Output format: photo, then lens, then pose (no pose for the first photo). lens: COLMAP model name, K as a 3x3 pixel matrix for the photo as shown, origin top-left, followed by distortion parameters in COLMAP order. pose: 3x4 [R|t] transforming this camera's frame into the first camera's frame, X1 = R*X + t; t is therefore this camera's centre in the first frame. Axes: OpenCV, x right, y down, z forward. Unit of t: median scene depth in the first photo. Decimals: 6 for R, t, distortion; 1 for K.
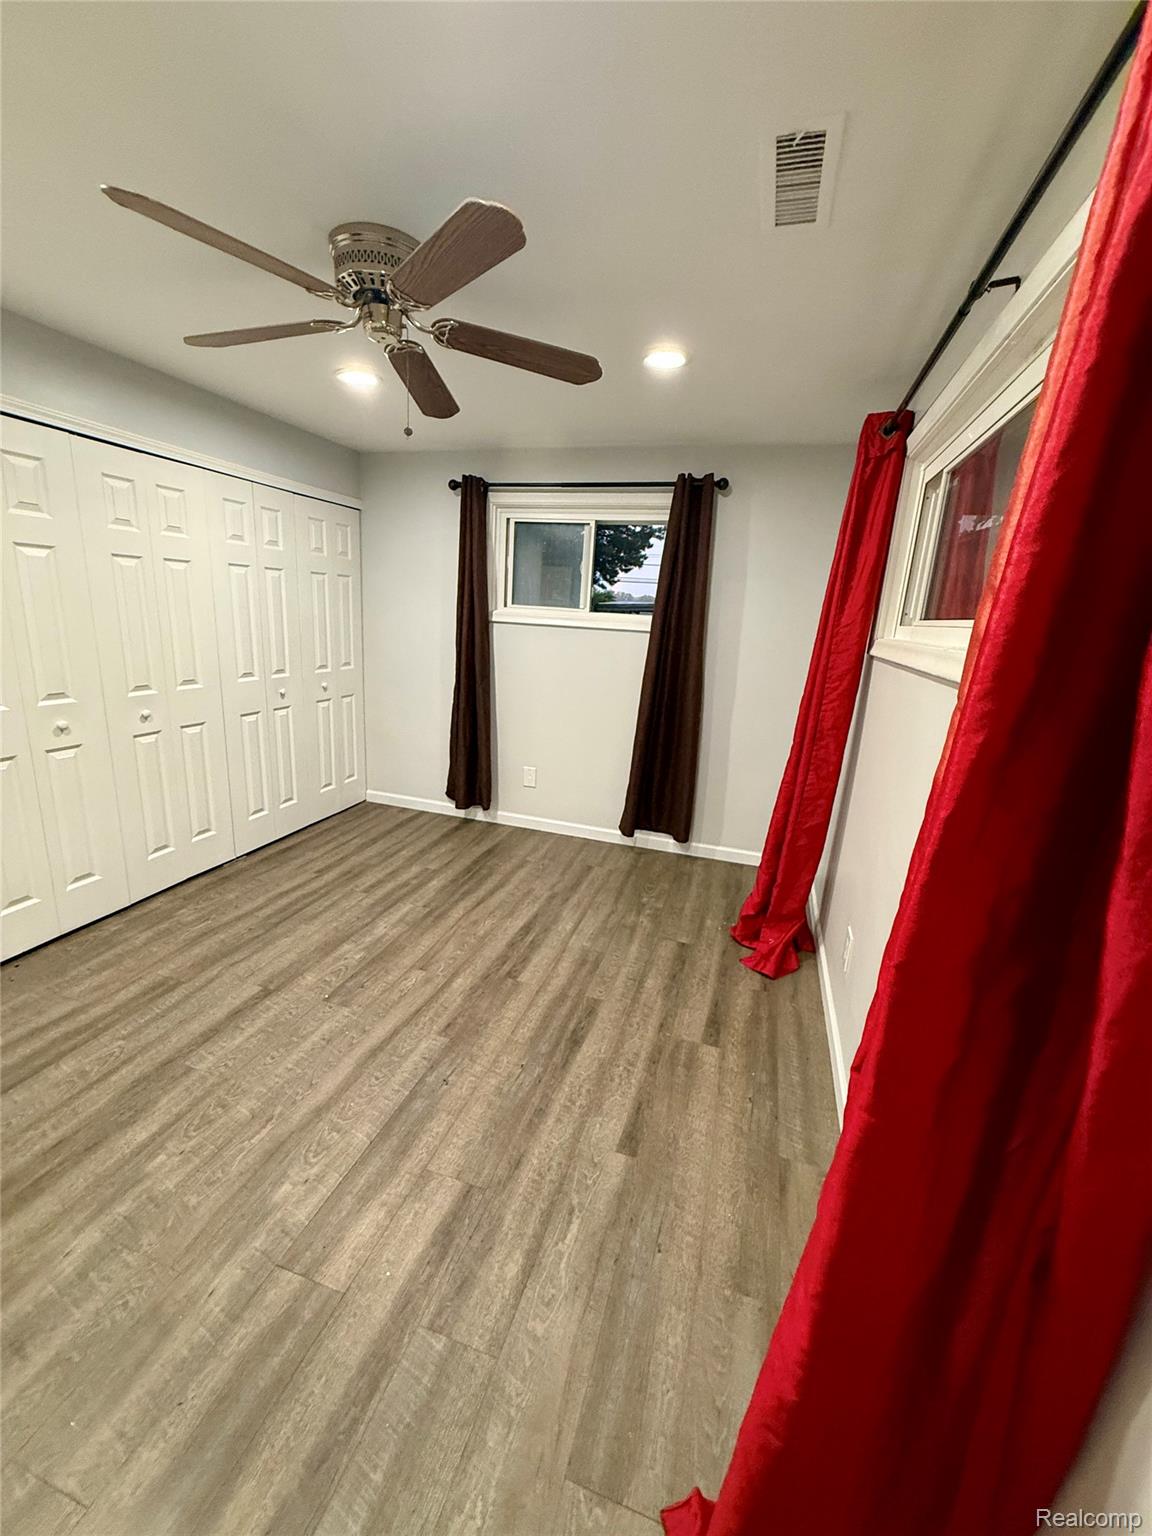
lens RADIAL K [[608.9, 0, 575.9], [0, 608.9, 764.6], [0, 0, 1]] dist [-0.000436, 0.000071]
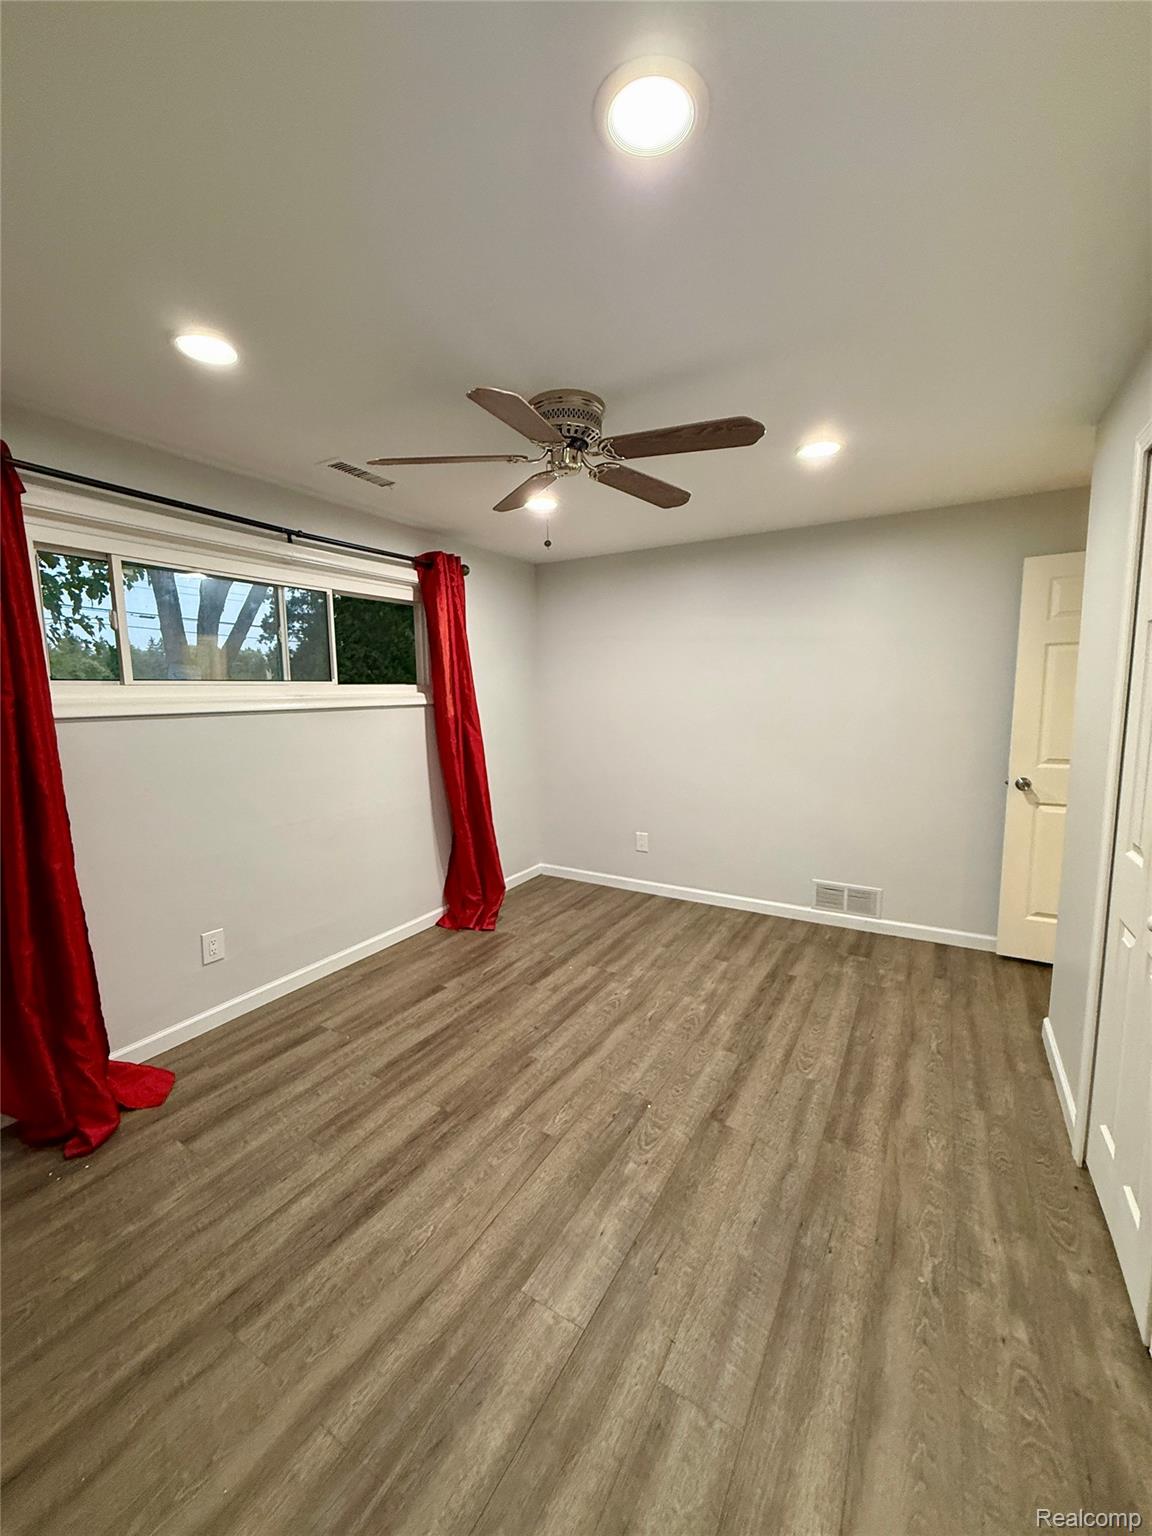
lens RADIAL K [[608.9, 0, 575.9], [0, 608.9, 764.6], [0, 0, 1]] dist [-0.000436, 0.000071]
pose [[-0.971586, -0.071891, 0.225505, -0.461872], [0.015875, 0.930816, 0.365143, -0.426309], [-0.236154, 0.358348, -0.903226, 1.633422]]
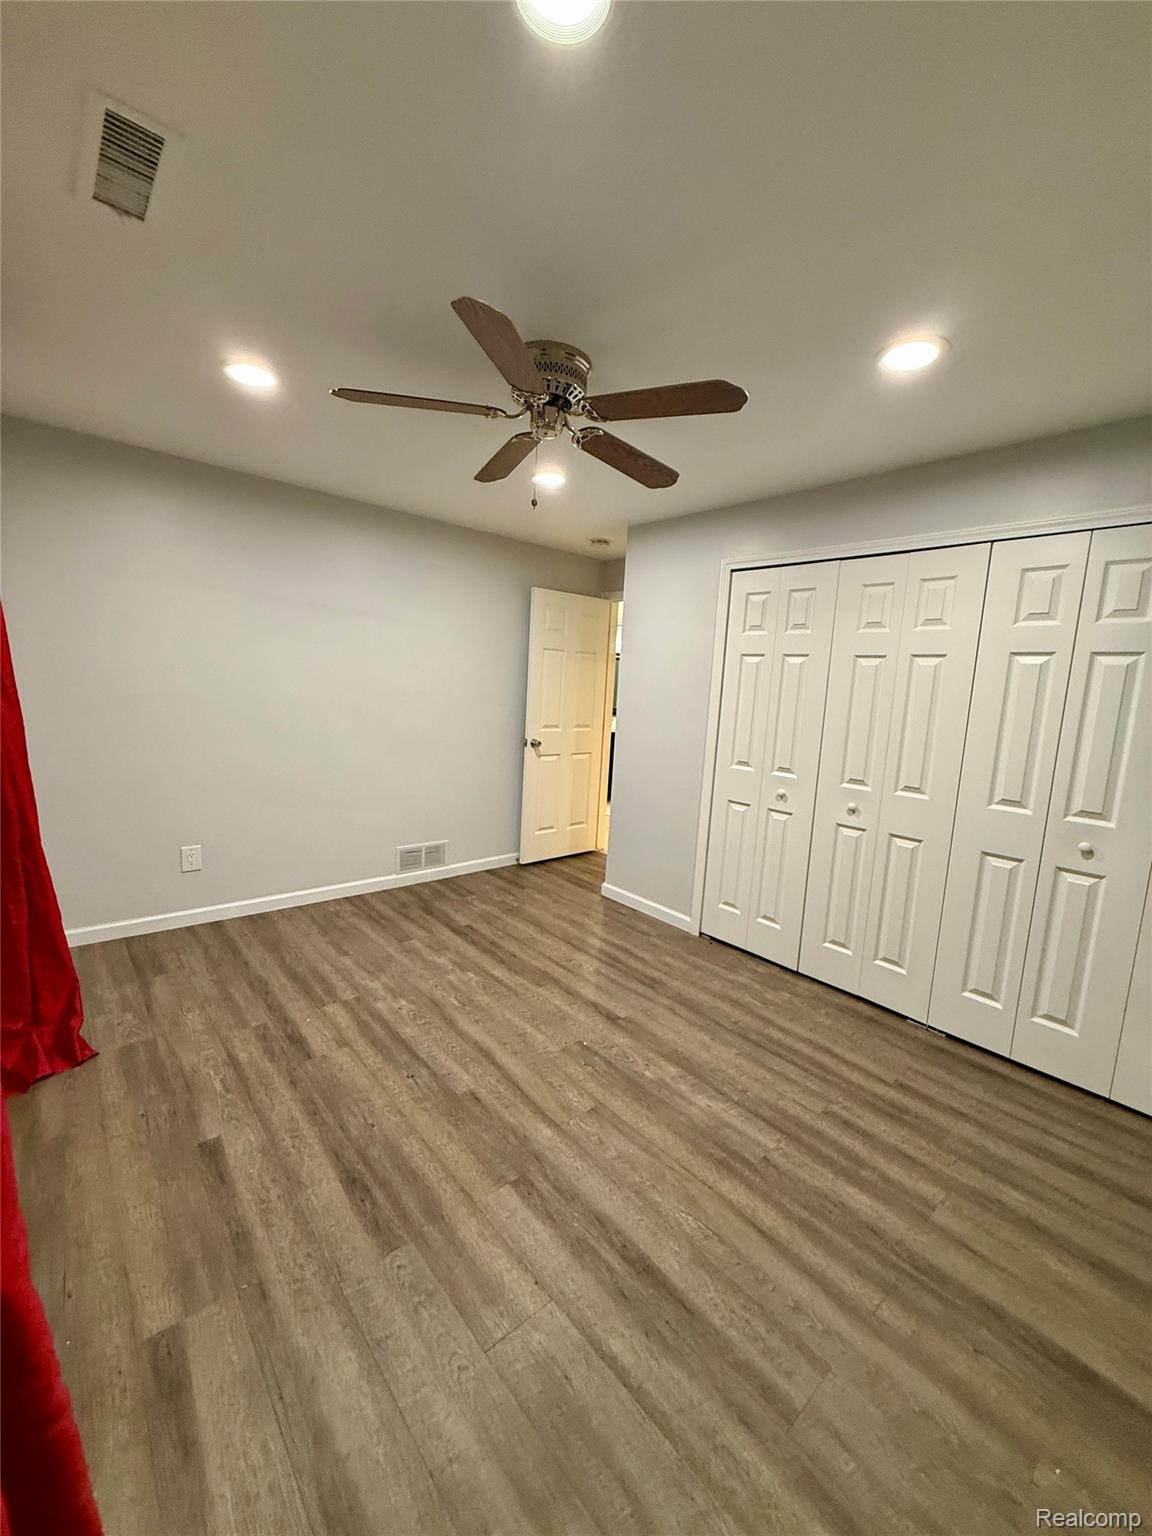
lens RADIAL K [[608.9, 0, 575.9], [0, 608.9, 764.6], [0, 0, 1]] dist [-0.000436, 0.000071]
pose [[-0.514393, 0.026515, -0.857145, 0.459837], [-0.291009, 0.934814, 0.203559, -0.261137], [0.806668, 0.354146, -0.473146, 1.279316]]
